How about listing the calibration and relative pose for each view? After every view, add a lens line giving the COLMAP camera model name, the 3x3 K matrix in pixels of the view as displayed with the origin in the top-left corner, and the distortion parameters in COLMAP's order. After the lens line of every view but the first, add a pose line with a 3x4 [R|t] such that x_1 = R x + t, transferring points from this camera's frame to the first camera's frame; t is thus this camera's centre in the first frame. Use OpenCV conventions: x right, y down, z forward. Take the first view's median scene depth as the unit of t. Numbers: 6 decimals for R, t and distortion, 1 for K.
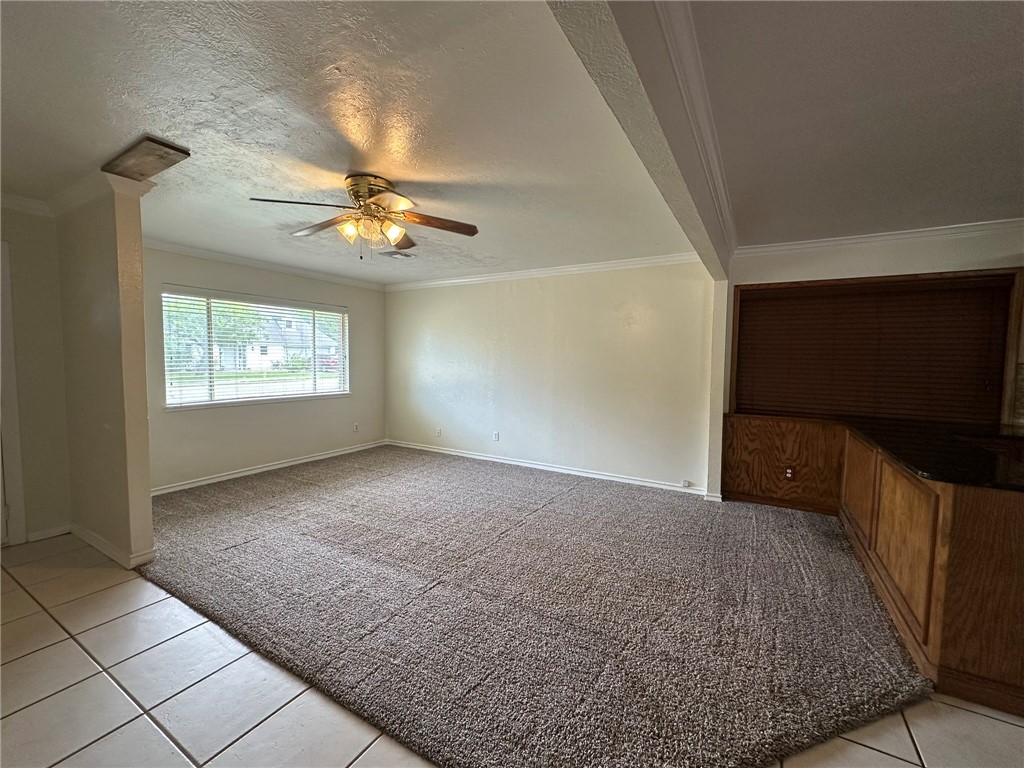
lens RADIAL K [[424.1, 0, 512.1], [0, 424.1, 382.4], [0, 0, 1]] dist [0.001827, 0.000010]
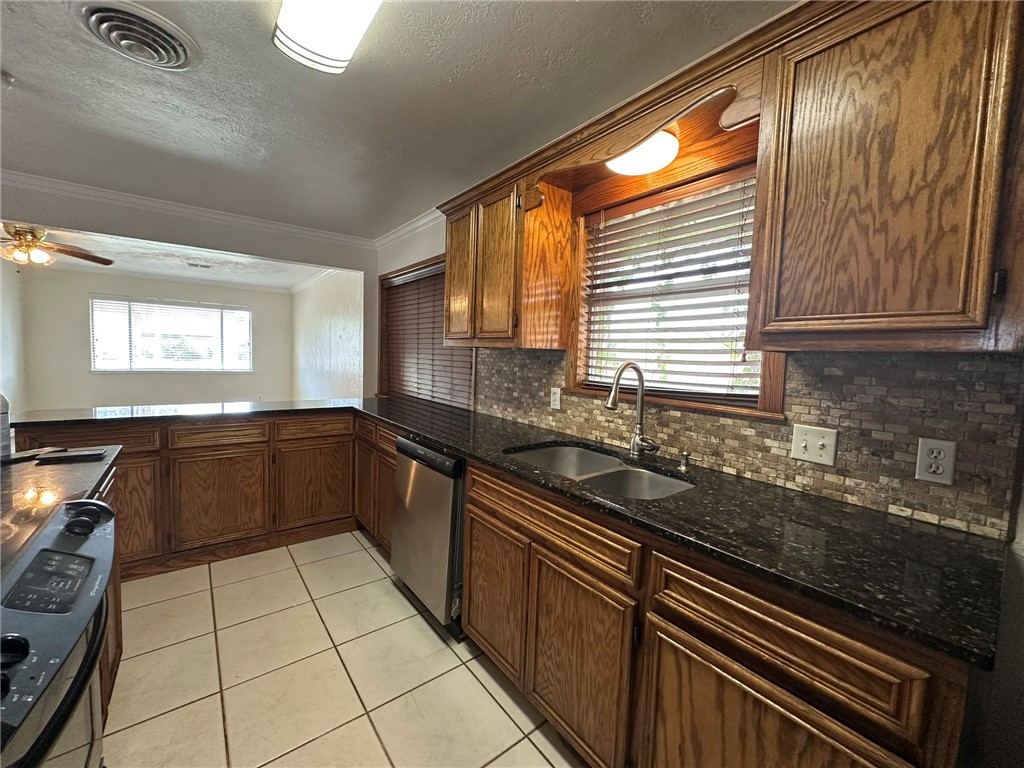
lens RADIAL K [[407.3, 0, 511.2], [0, 407.3, 383.3], [0, 0, 1]] dist [-0.000392, -0.000049]
pose [[0.928569, 0.042360, -0.368735, 1.227111], [-0.042330, 0.999070, 0.008175, 0.022253], [0.368738, 0.008017, 0.929499, 0.156914]]
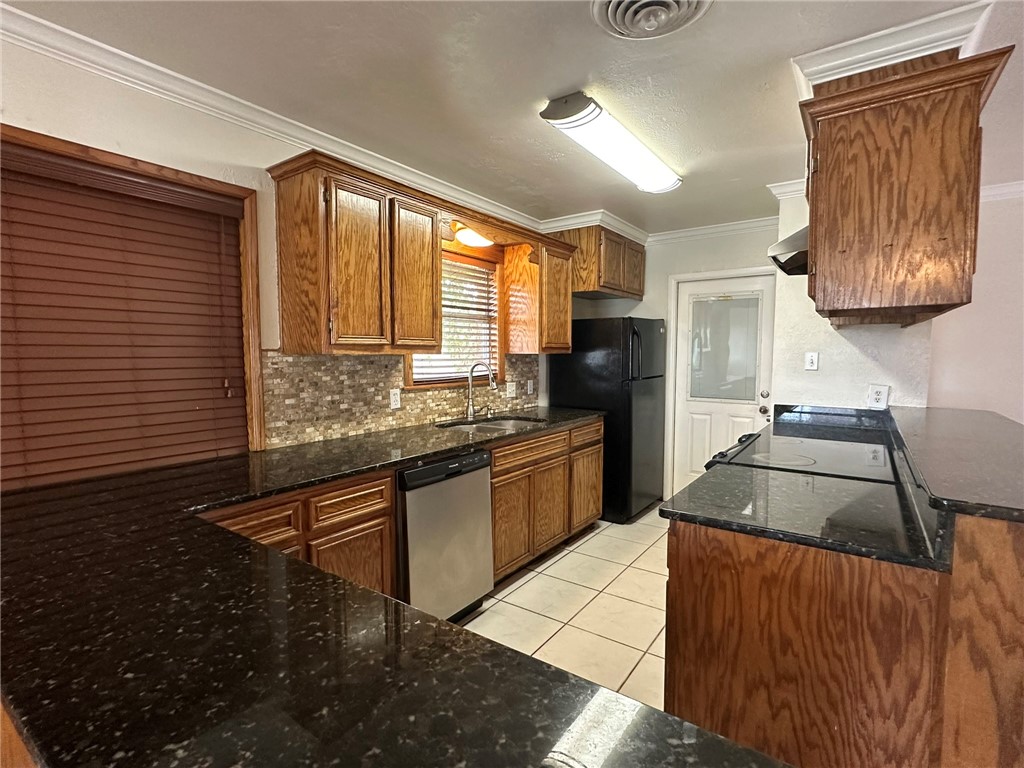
lens RADIAL K [[494.0, 0, 510.6], [0, 494.0, 387.0], [0, 0, 1]] dist [-0.002925, -0.000628]
pose [[0.090735, -0.087128, 0.992056, 0.394763], [0.060036, 0.994832, 0.081881, -0.020884], [-0.994064, 0.052130, 0.095497, 0.445679]]
